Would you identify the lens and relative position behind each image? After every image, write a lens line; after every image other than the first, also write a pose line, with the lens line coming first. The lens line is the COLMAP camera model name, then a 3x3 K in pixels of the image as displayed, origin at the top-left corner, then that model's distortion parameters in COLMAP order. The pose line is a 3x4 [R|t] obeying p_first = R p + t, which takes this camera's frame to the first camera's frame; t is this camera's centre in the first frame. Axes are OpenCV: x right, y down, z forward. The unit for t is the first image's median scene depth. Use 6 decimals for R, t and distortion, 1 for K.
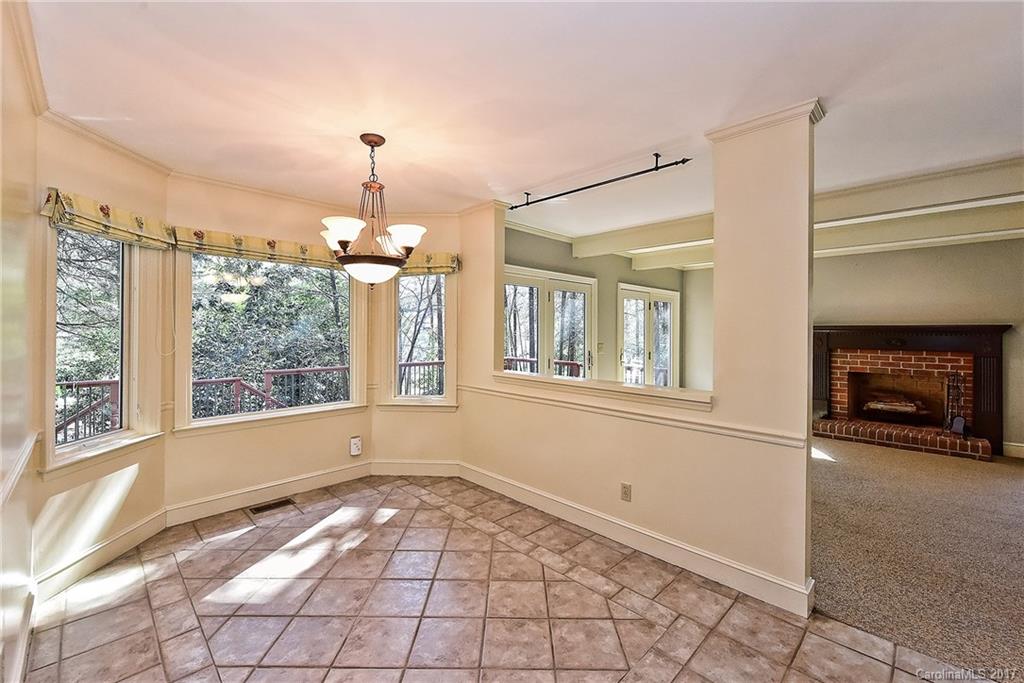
lens RADIAL K [[422.5, 0, 512.9], [0, 422.5, 330.0], [0, 0, 1]] dist [-0.000755, -0.000022]
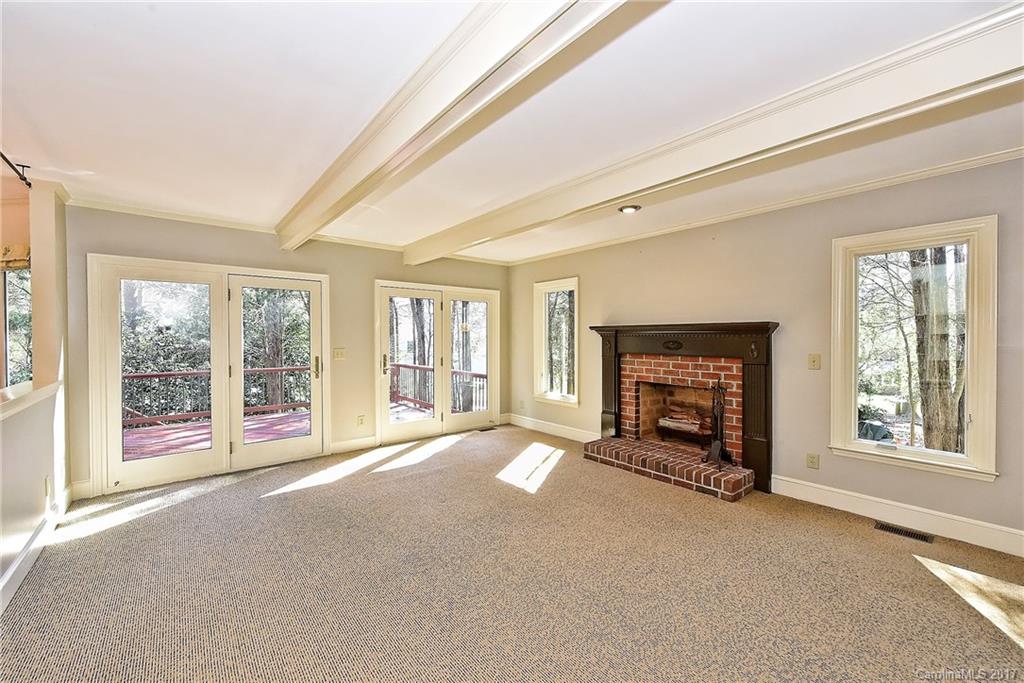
lens RADIAL K [[404.3, 0, 516.0], [0, 404.3, 340.5], [0, 0, 1]] dist [0.001335, -0.000217]
pose [[0.995405, -0.004736, -0.095641, 0.669424], [0.005815, 0.999923, 0.011008, 0.008902], [0.095581, -0.011513, 0.995355, 0.194738]]
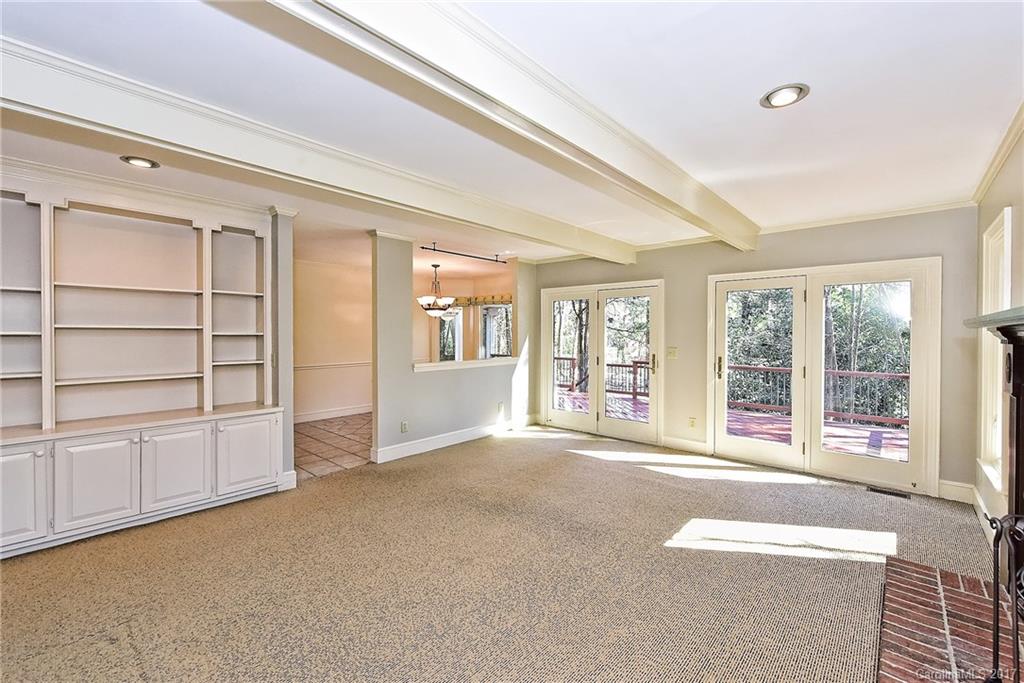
lens RADIAL K [[425.3, 0, 525.8], [0, 425.3, 336.8], [0, 0, 1]] dist [0.000206, -0.000033]
pose [[0.061634, 0.004660, -0.998088, 1.134697], [-0.003297, 0.999985, 0.004465, 0.005419], [0.998093, 0.003016, 0.061649, 0.634608]]
